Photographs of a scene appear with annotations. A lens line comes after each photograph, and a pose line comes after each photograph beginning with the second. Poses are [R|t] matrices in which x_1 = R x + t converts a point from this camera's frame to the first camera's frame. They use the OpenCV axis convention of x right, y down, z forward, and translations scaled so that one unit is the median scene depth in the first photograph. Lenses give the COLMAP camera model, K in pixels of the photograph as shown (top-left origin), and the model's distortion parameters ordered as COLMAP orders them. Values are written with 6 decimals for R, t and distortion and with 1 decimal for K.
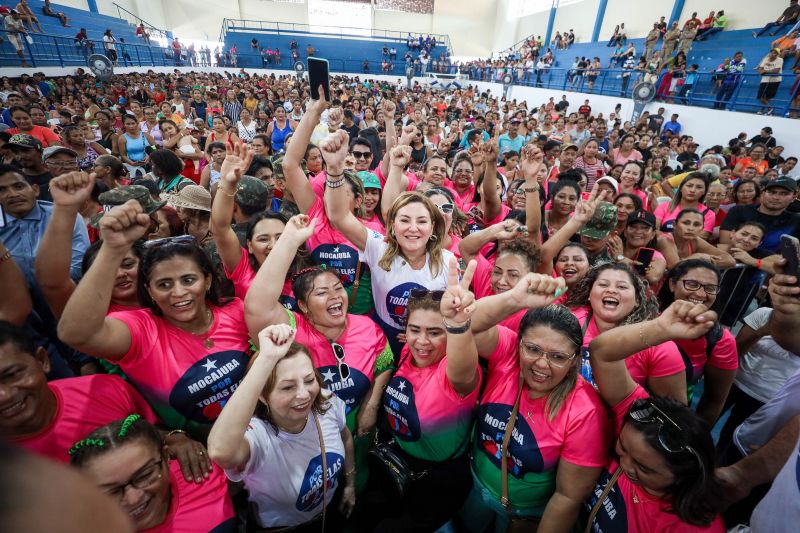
lens RADIAL K [[369.5, 0, 404.4], [0, 369.5, 270.1], [0, 0, 1]] dist [-0.038898, 0.012098]
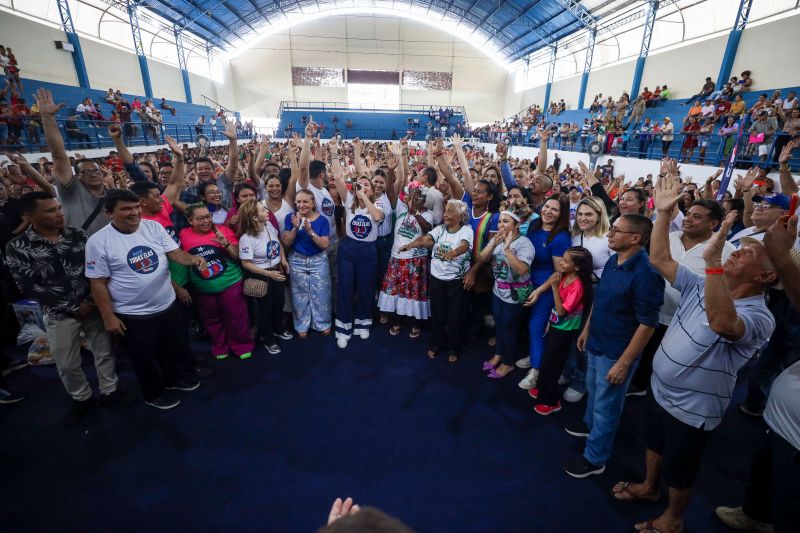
lens RADIAL K [[369.5, 0, 402.3], [0, 369.5, 264.4], [0, 0, 1]] dist [-0.038898, 0.012098]
pose [[0.995281, -0.000293, -0.097033, 0.087098], [-0.015099, 0.987346, -0.157863, 0.117442], [0.095851, 0.158583, 0.982682, -0.246414]]
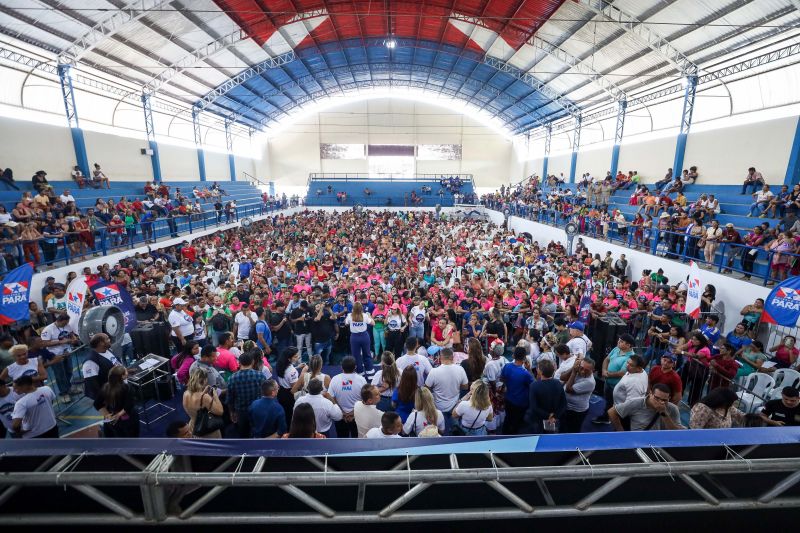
lens RADIAL K [[369.5, 0, 400.2], [0, 369.5, 262.7], [0, 0, 1]] dist [-0.038898, 0.012098]
pose [[0.987023, -0.014955, -0.159883, 0.168588], [-0.031787, 0.957757, -0.285817, 0.094940], [0.157404, 0.287190, 0.944852, -0.462976]]
